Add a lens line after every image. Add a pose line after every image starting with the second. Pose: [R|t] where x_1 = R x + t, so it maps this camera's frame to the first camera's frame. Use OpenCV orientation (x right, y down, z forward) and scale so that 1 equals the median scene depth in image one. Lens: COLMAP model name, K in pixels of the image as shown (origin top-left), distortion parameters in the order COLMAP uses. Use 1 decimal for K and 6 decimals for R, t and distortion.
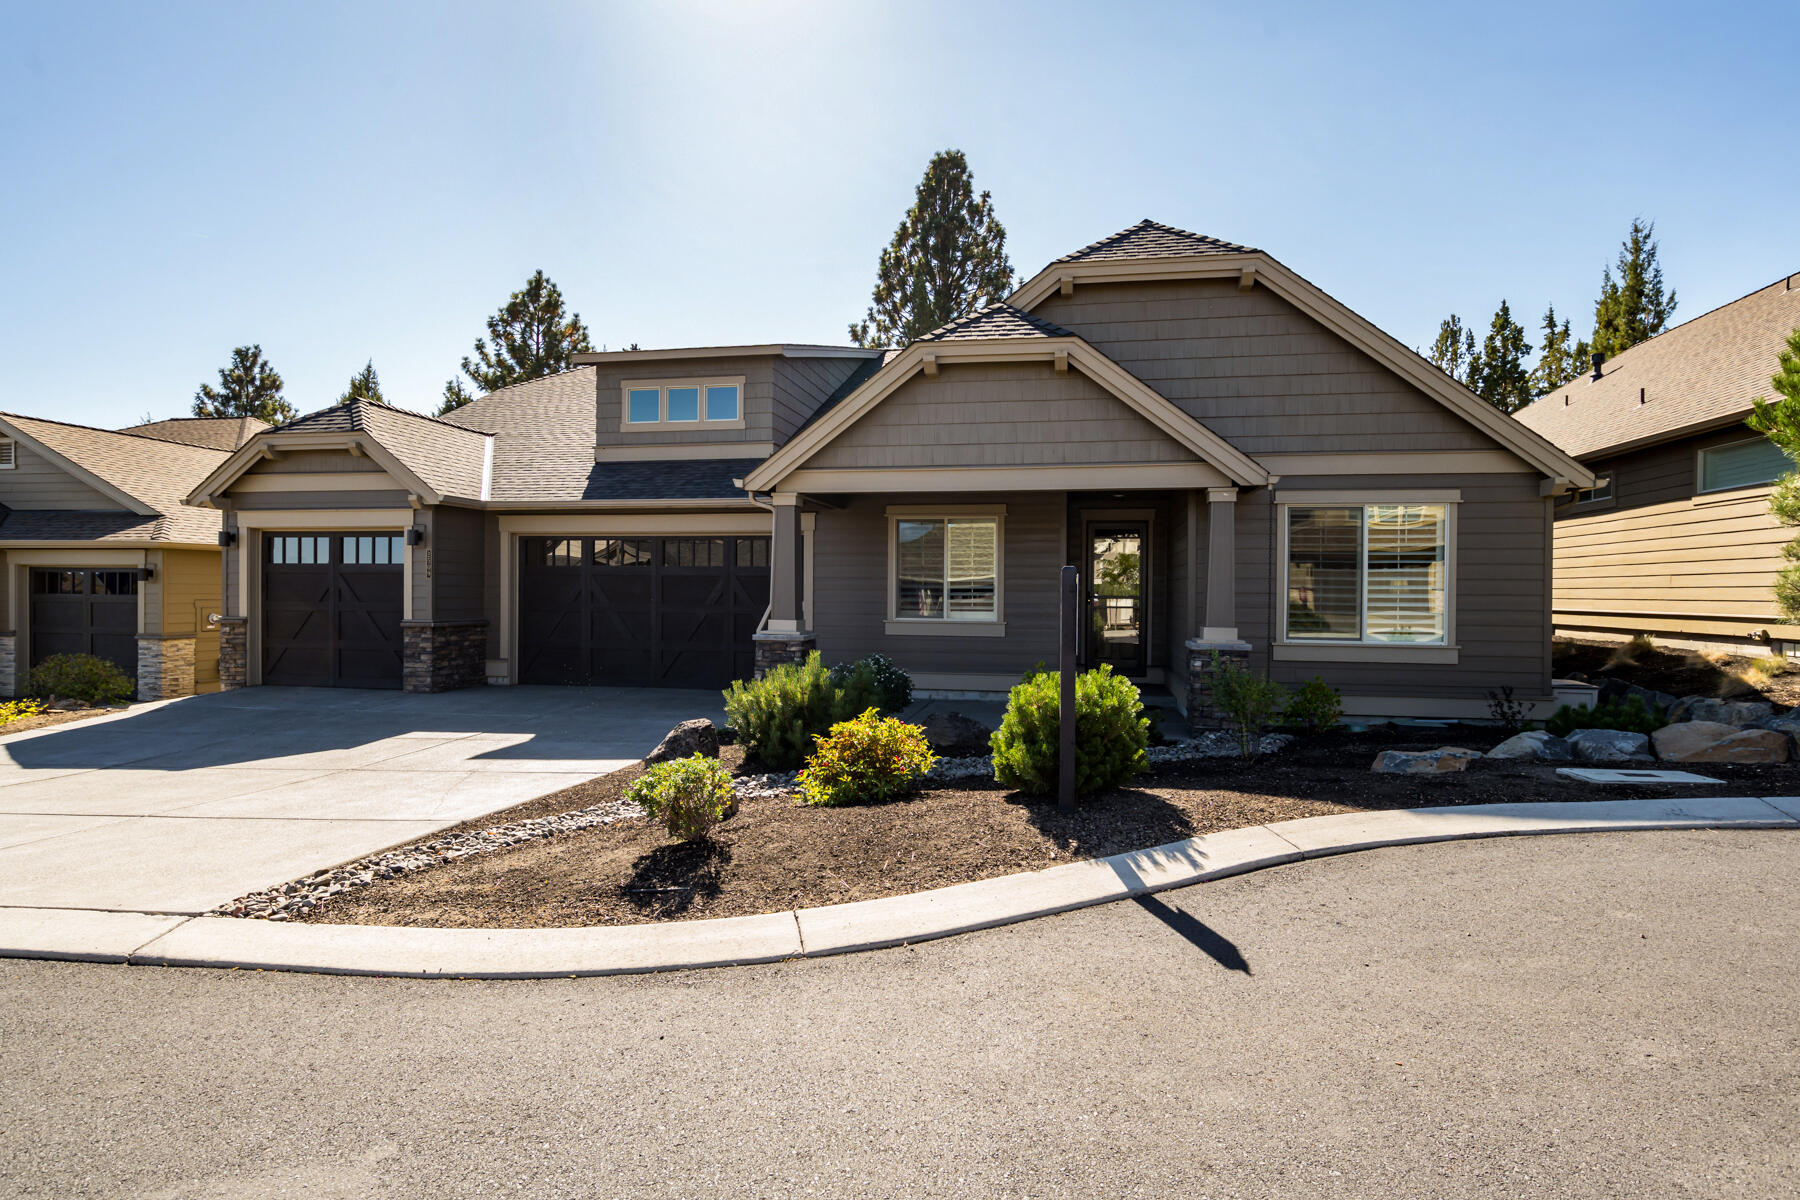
lens RADIAL K [[906.7, 0, 884.5], [0, 906.7, 603.0], [0, 0, 1]] dist [-0.020818, 0.008553]
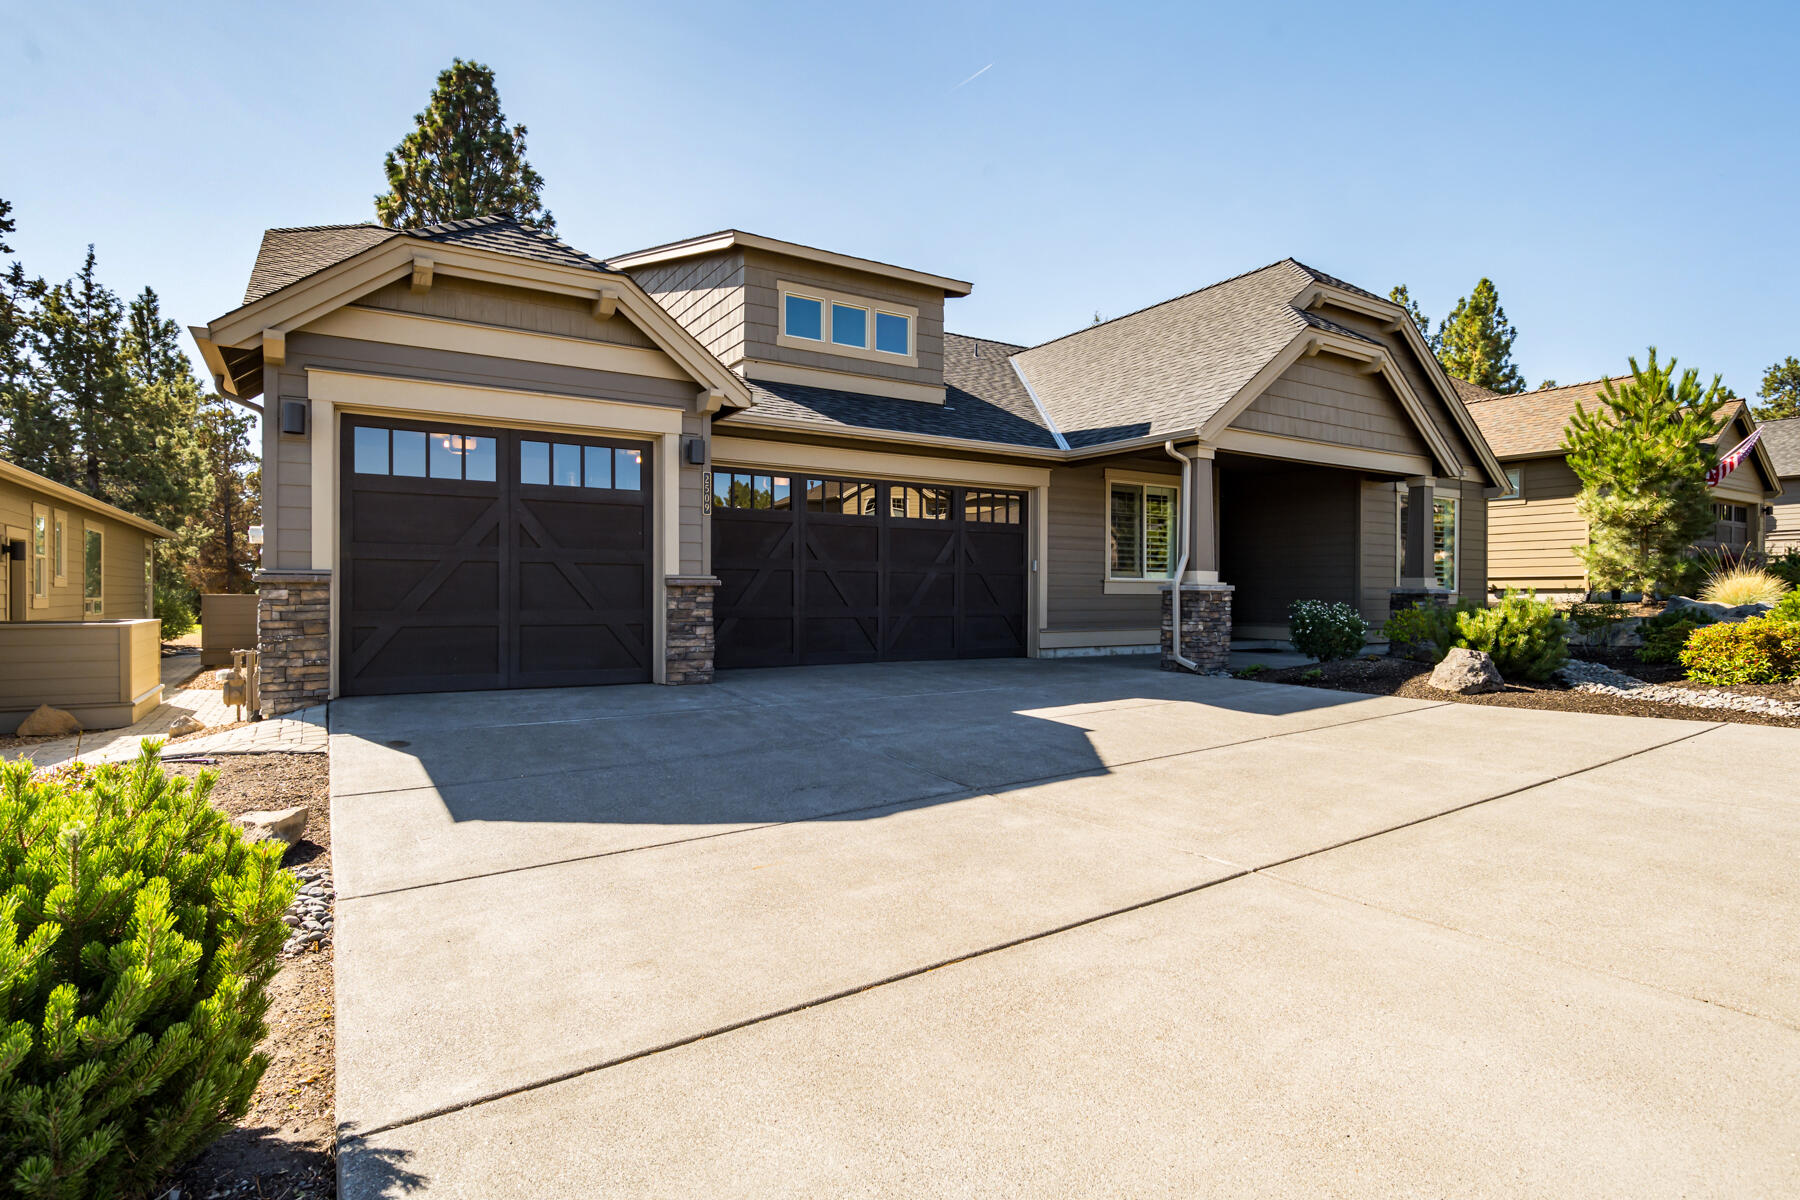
lens RADIAL K [[906.7, 0, 912.1], [0, 906.7, 607.7], [0, 0, 1]] dist [-0.020818, 0.008553]
pose [[0.737632, -0.014970, 0.675037, -0.814903], [0.009483, 0.999885, 0.011811, 0.034539], [-0.675136, -0.002311, 0.737689, 0.372469]]
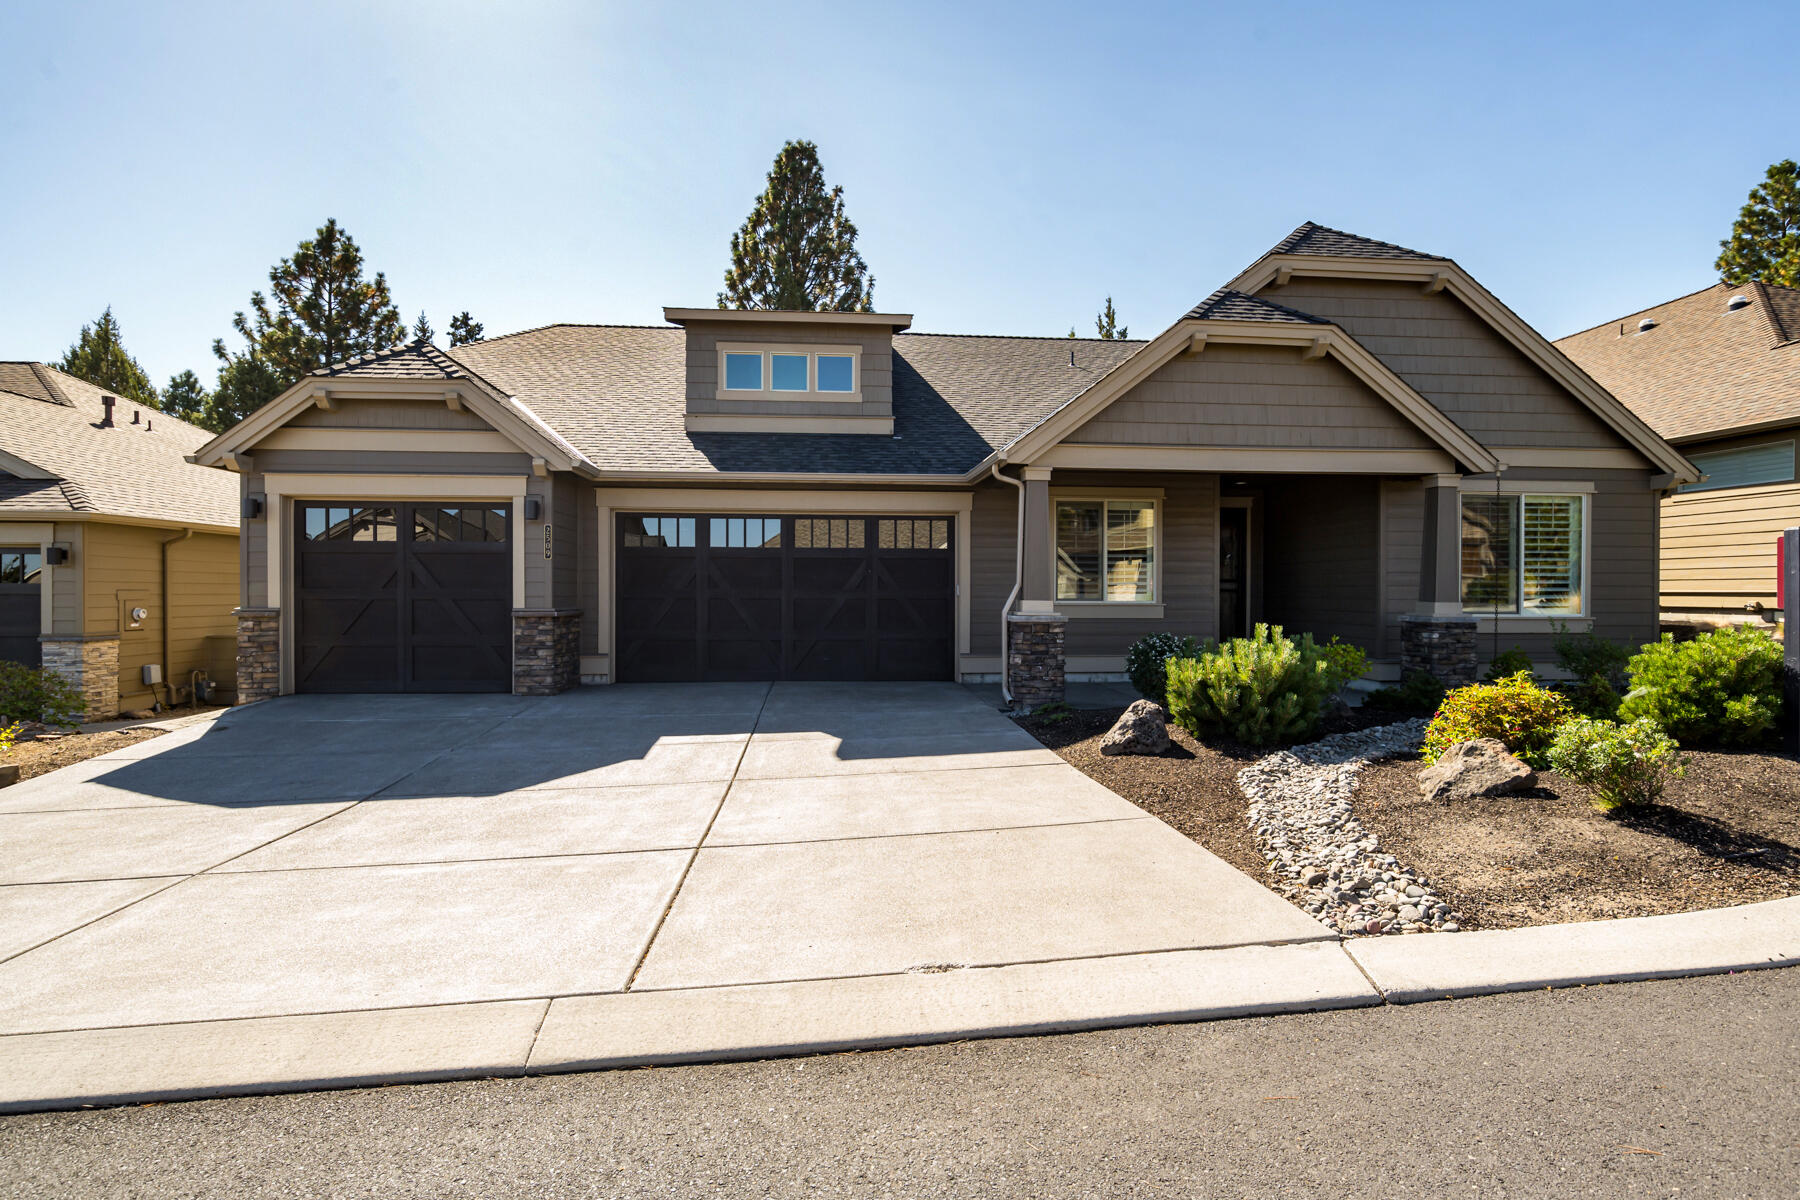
lens RADIAL K [[906.7, 0, 889.5], [0, 906.7, 592.6], [0, 0, 1]] dist [-0.020818, 0.008553]
pose [[0.963863, -0.006201, 0.266325, -0.403821], [0.008653, 0.999930, -0.008034, 0.012991], [-0.266257, 0.010048, 0.963850, 0.098468]]
